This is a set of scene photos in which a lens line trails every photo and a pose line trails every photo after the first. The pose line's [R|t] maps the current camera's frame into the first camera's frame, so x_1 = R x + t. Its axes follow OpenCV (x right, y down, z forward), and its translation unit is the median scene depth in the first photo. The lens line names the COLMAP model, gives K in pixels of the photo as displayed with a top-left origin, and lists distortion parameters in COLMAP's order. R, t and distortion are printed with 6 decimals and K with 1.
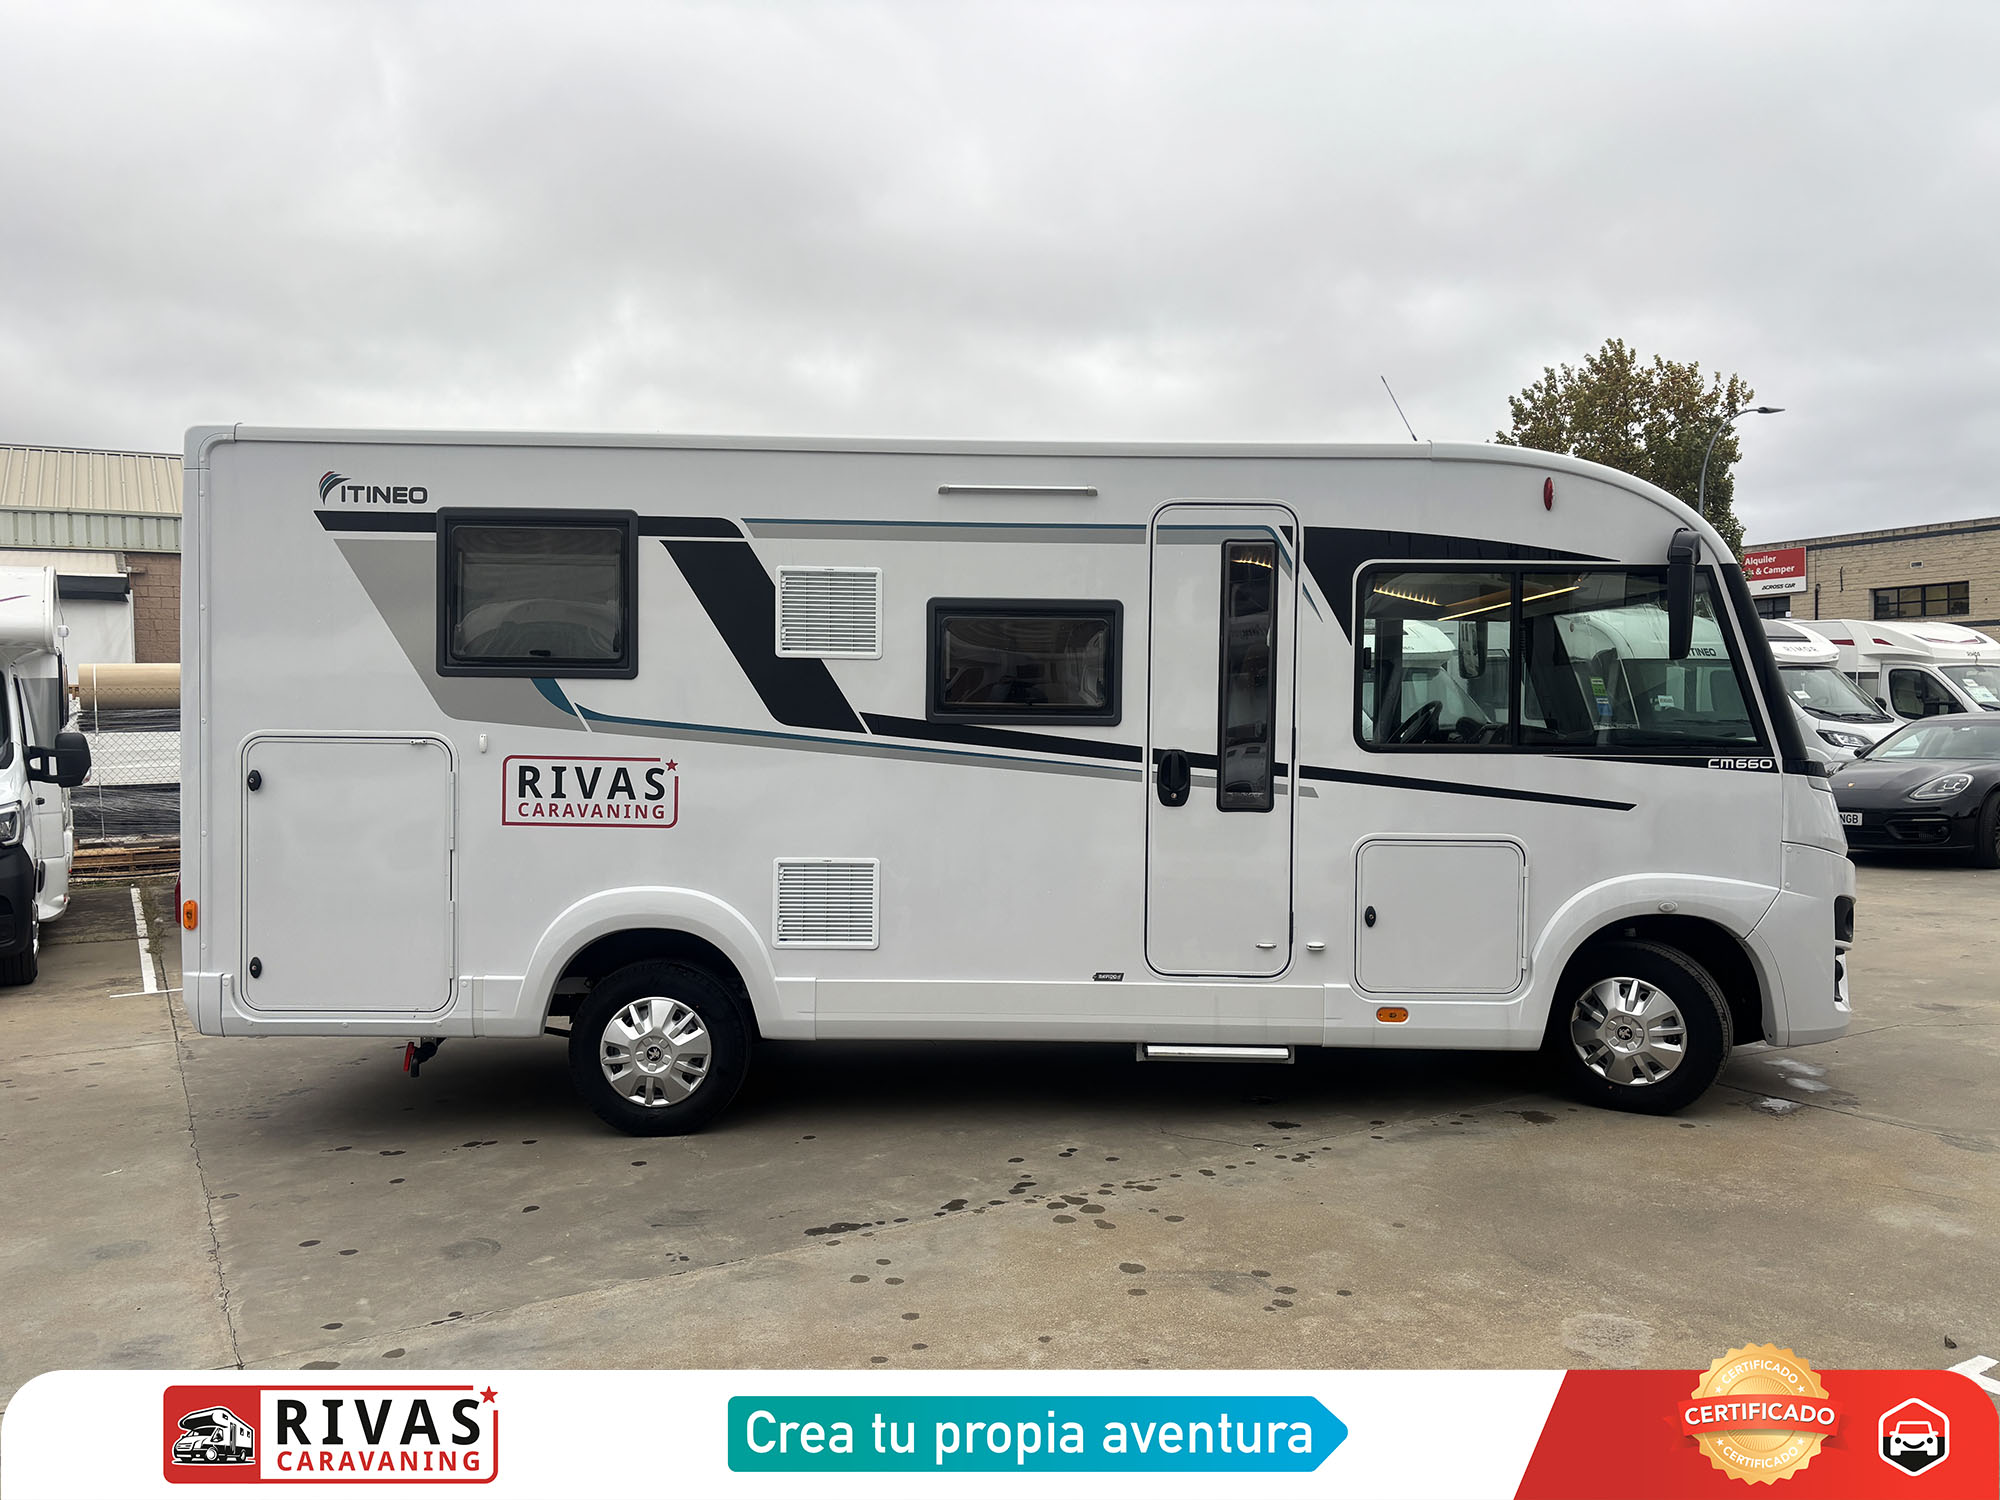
lens RADIAL K [[1493.7, 0, 987.1], [0, 1493.7, 745.5], [0, 0, 1]] dist [0.064946, -0.060868]
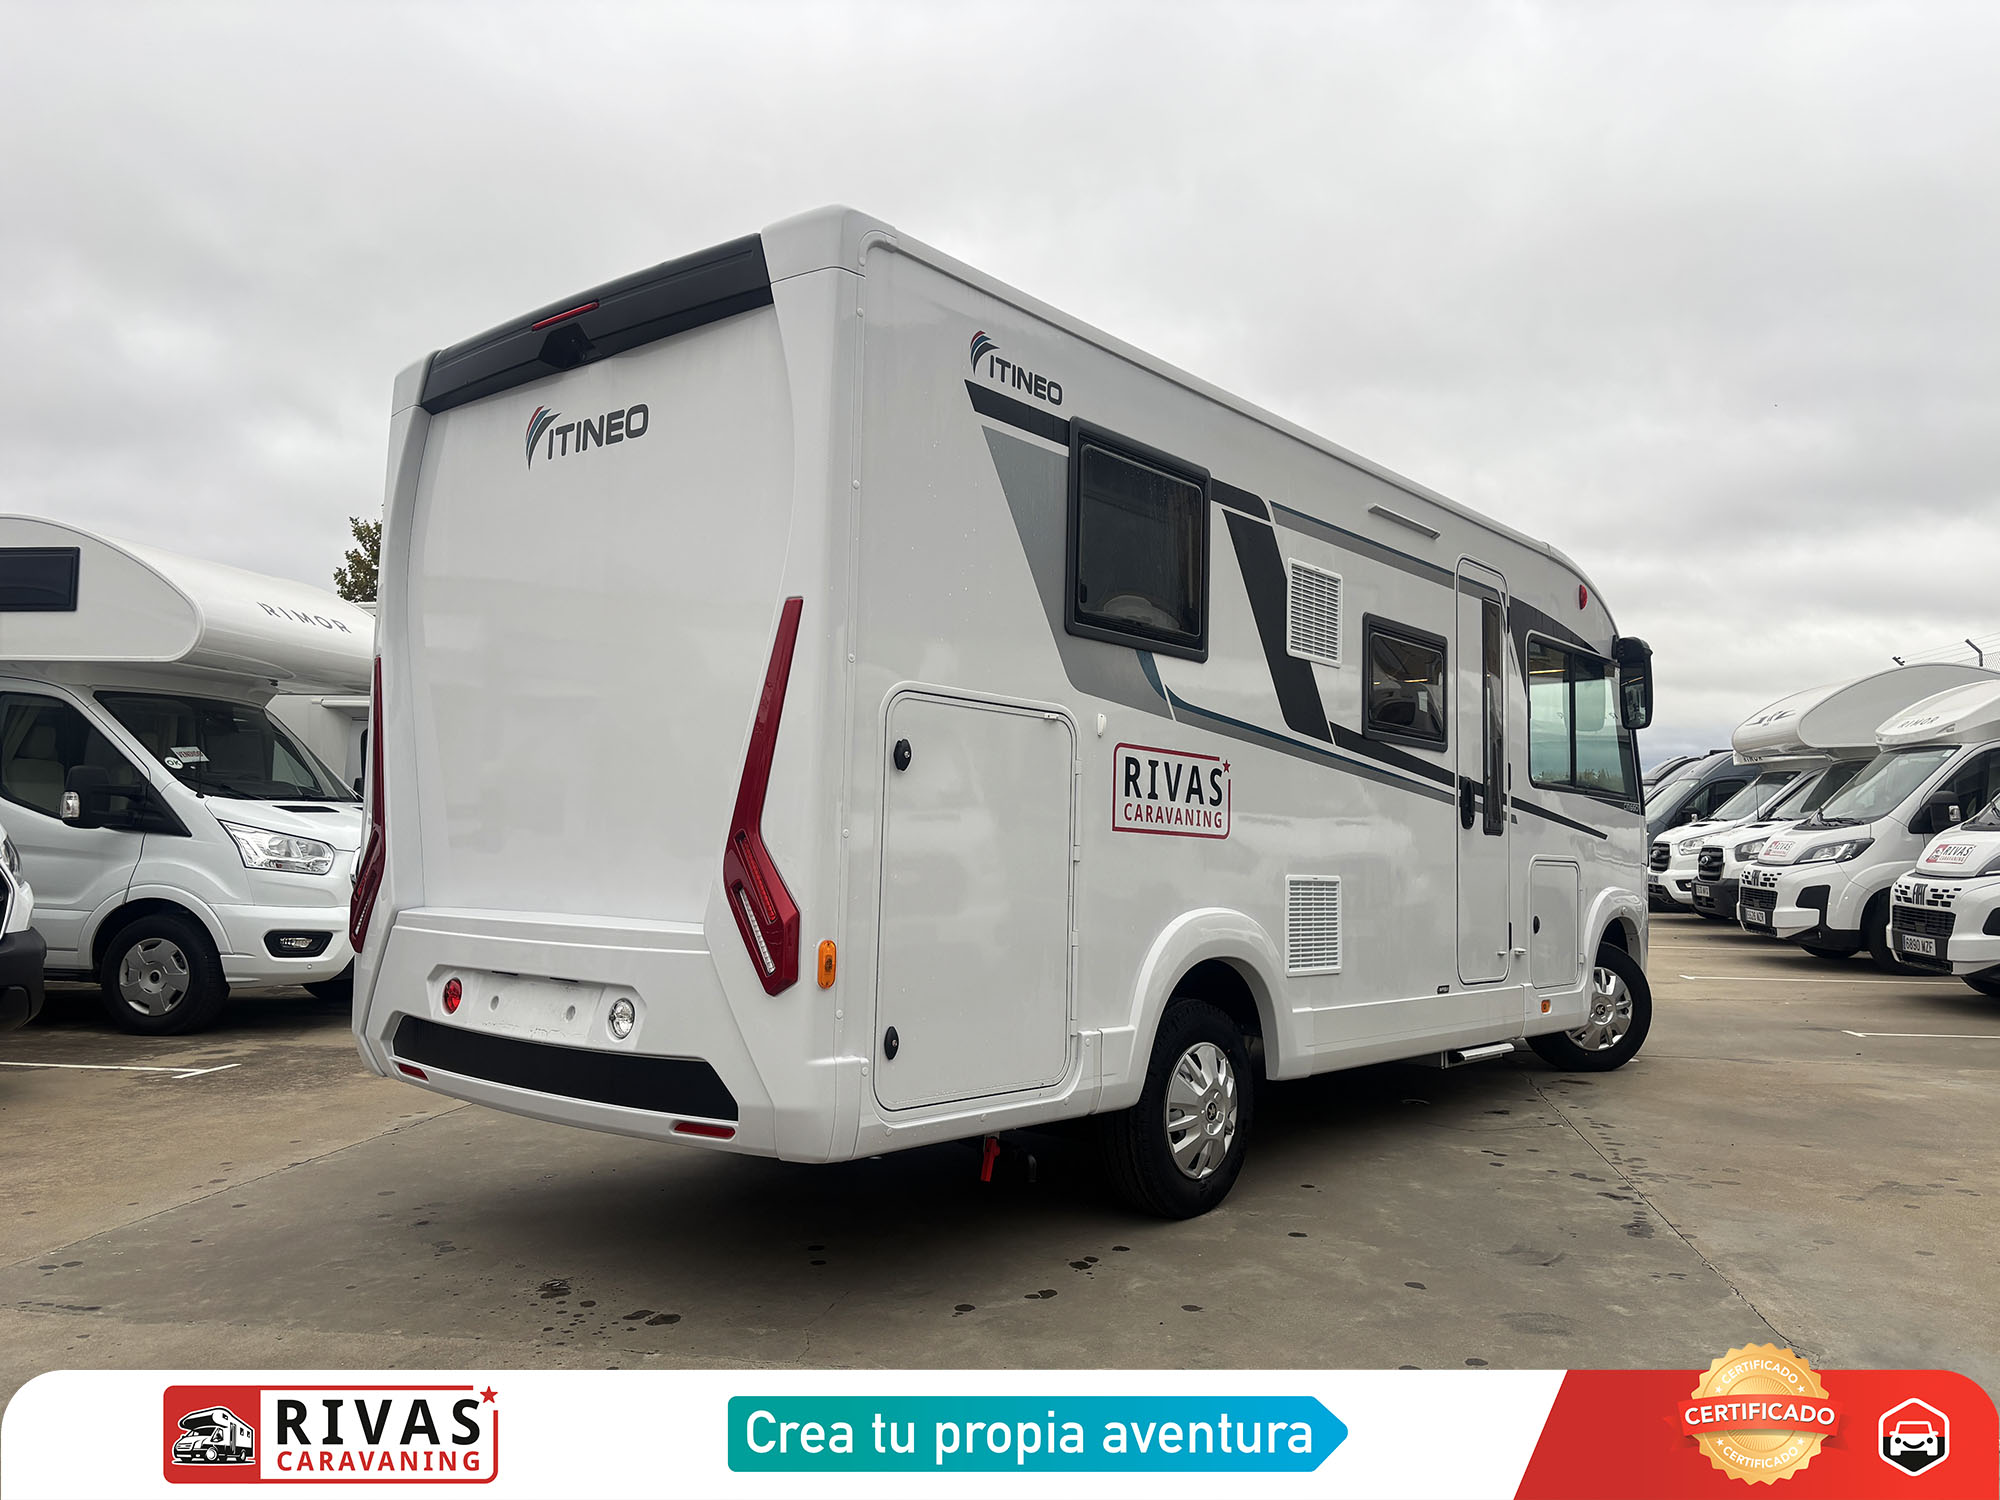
lens RADIAL K [[1493.7, 0, 987.1], [0, 1493.7, 745.5], [0, 0, 1]] dist [0.064946, -0.060868]
pose [[0.652205, 0.065386, 0.755218, -0.952342], [0.009532, 0.995487, -0.094420, 0.081232], [-0.757983, 0.068780, 0.648638, 0.545111]]
